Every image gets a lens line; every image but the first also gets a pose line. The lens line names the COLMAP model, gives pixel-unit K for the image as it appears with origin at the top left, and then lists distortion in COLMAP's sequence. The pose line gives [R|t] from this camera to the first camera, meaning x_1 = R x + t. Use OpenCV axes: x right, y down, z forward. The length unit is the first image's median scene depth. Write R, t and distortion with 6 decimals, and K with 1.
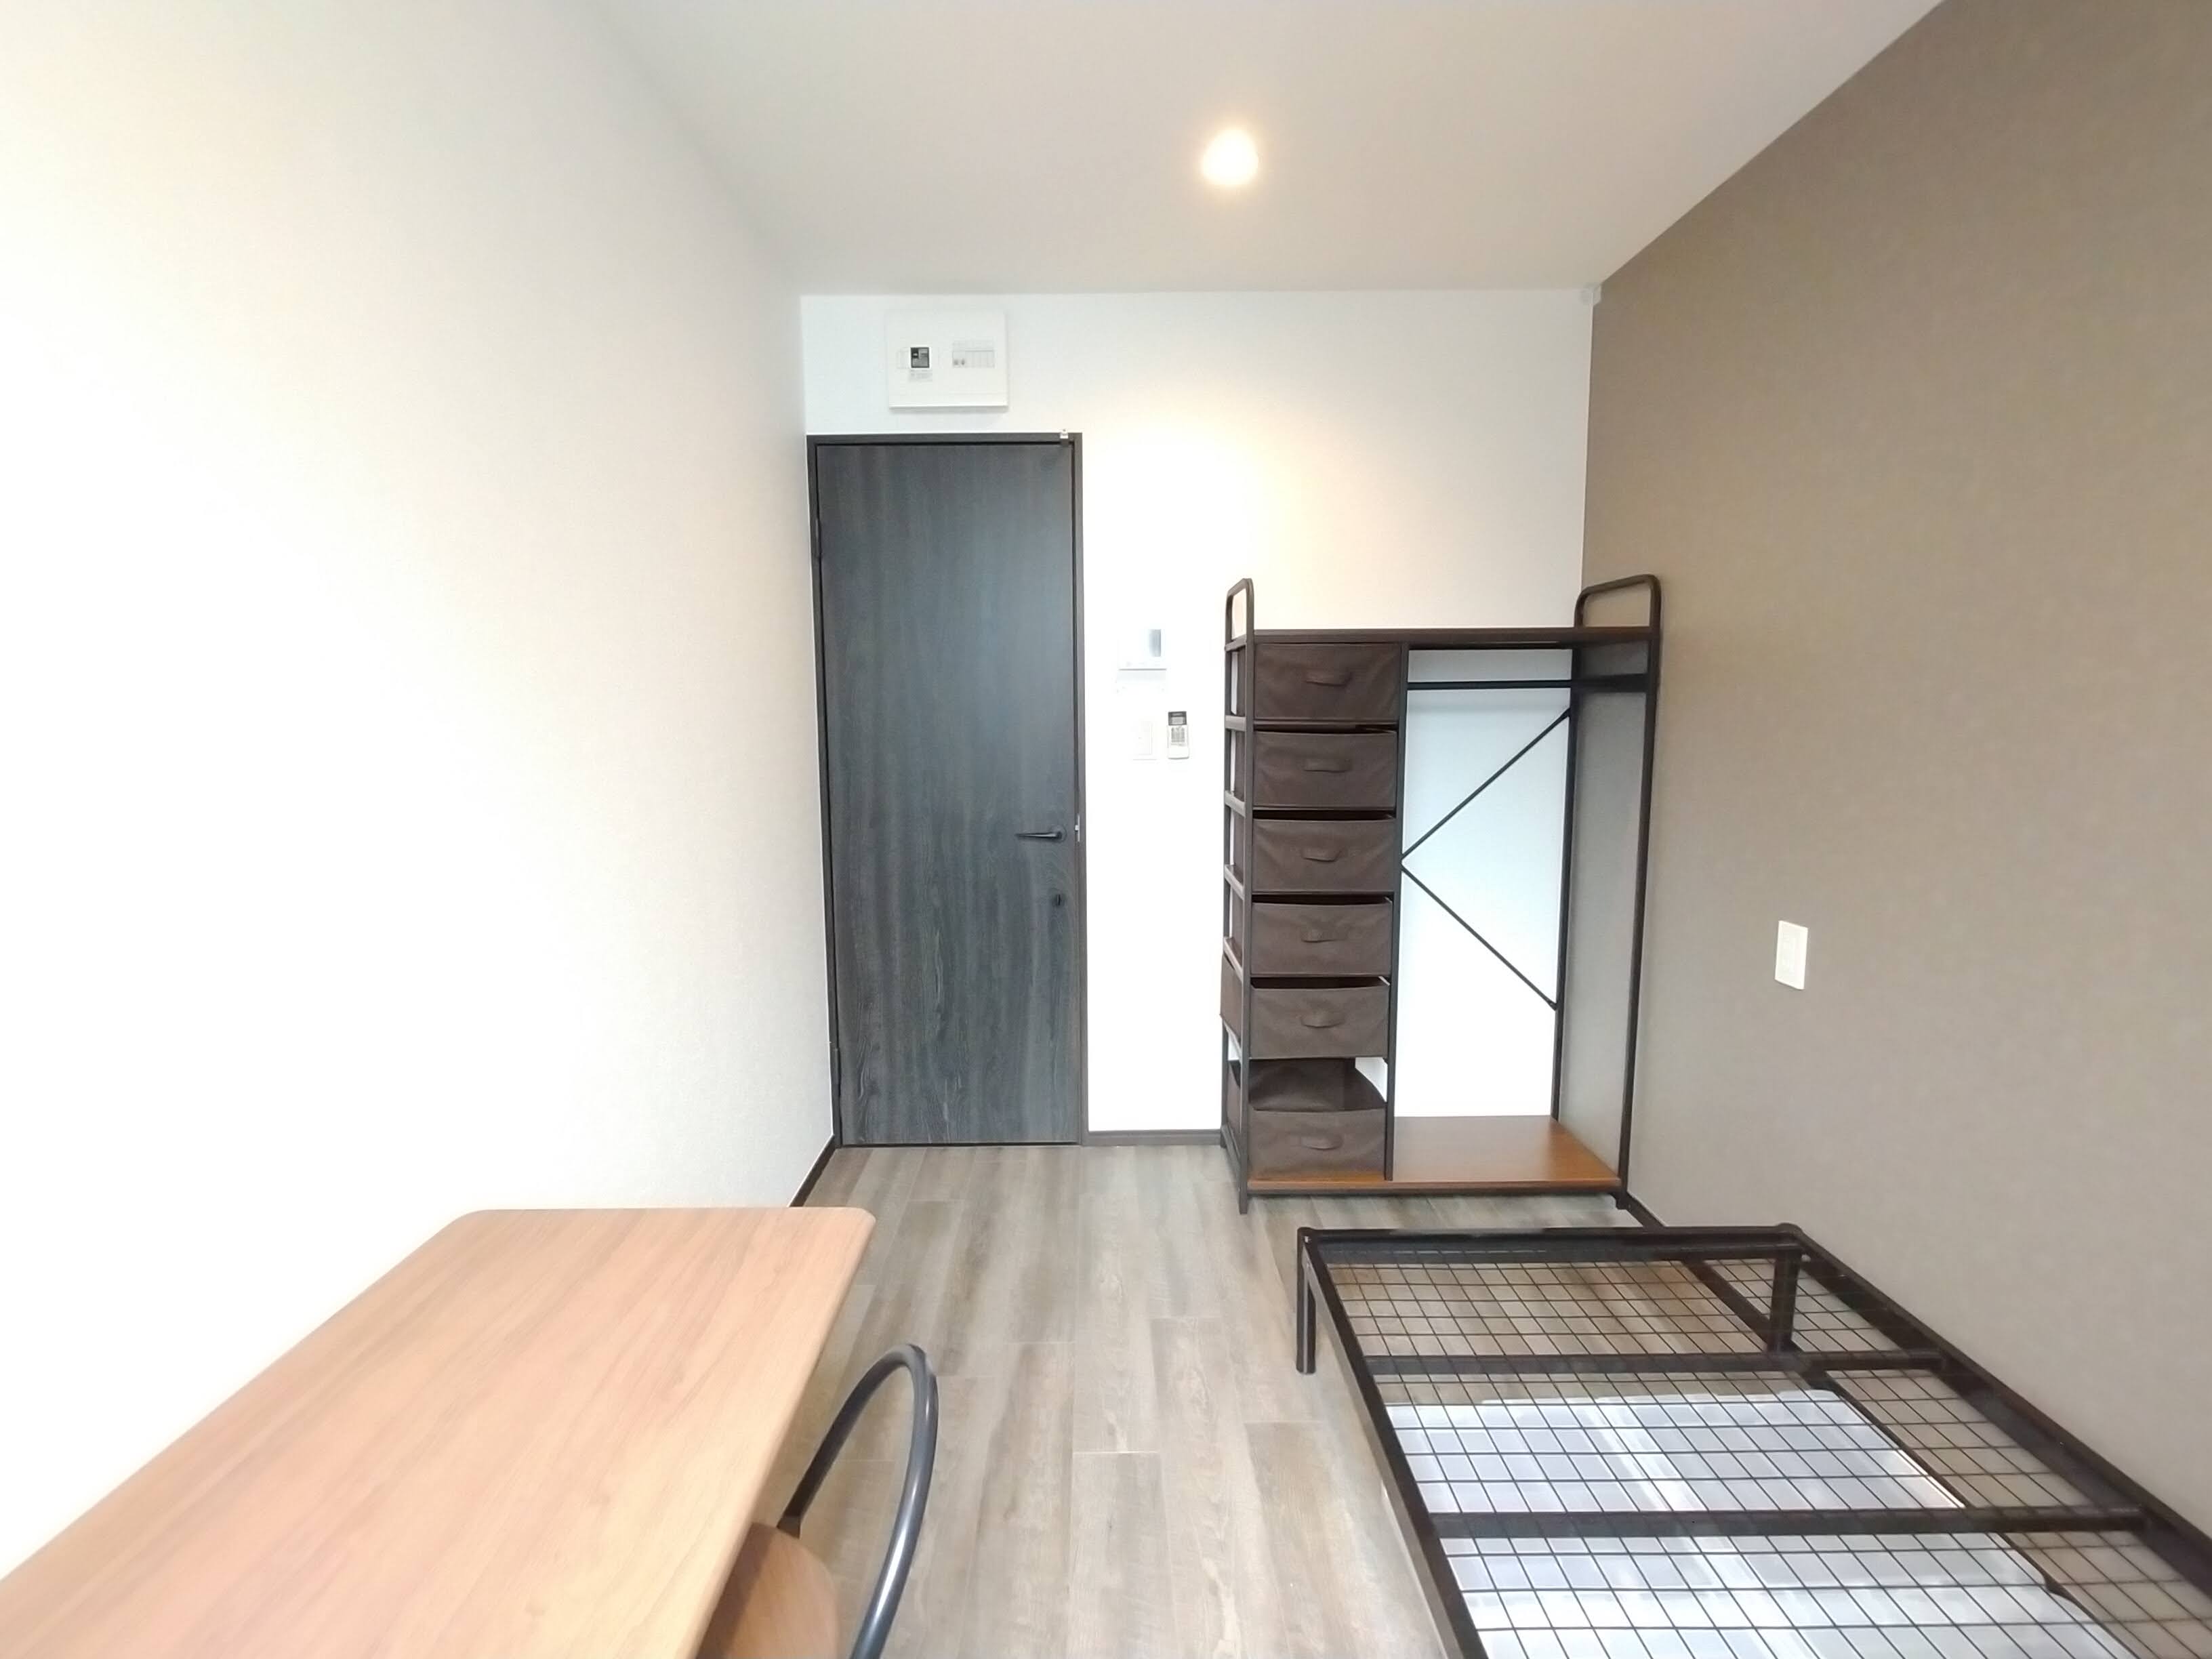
lens RADIAL K [[1007.5, 0, 1099.3], [0, 1007.5, 821.2], [0, 0, 1]] dist [0.001056, 0.000090]
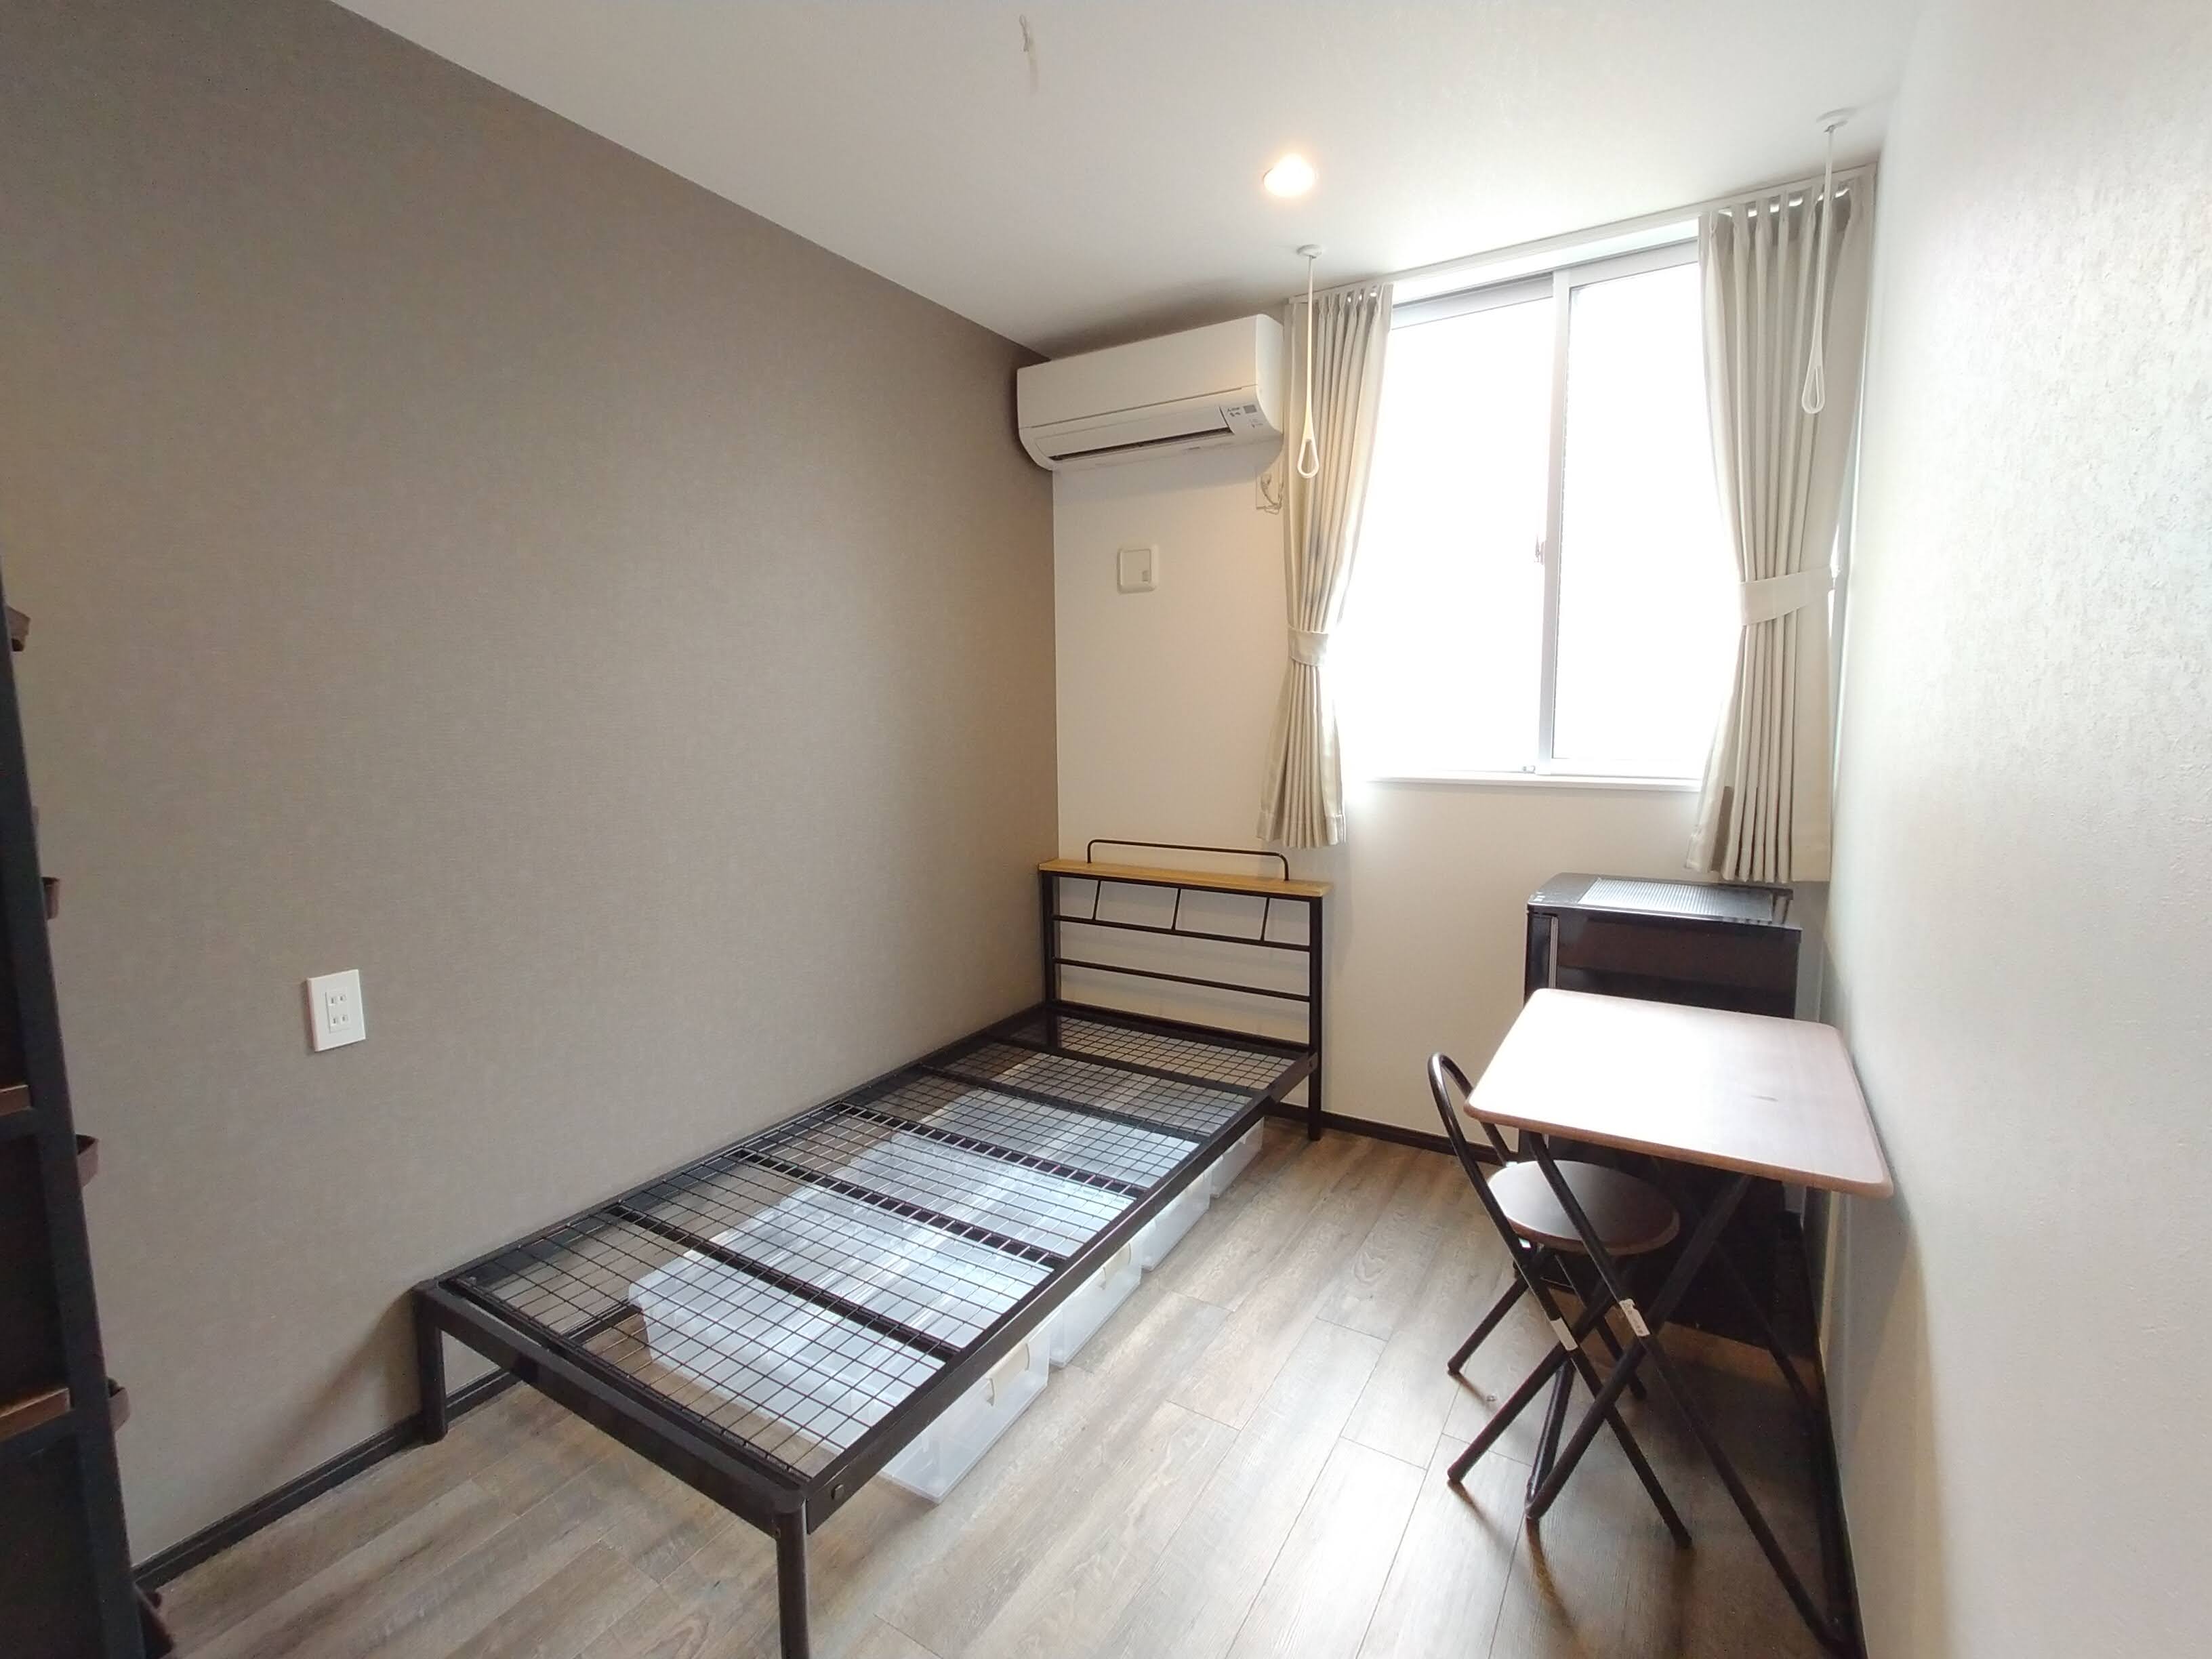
lens RADIAL K [[1007.5, 0, 1099.3], [0, 1007.5, 821.2], [0, 0, 1]] dist [0.001056, 0.000090]
pose [[-0.849754, -0.050047, 0.524798, -0.341125], [0.075812, 0.973535, 0.215596, -0.181992], [-0.521699, 0.222990, -0.823471, 1.573234]]
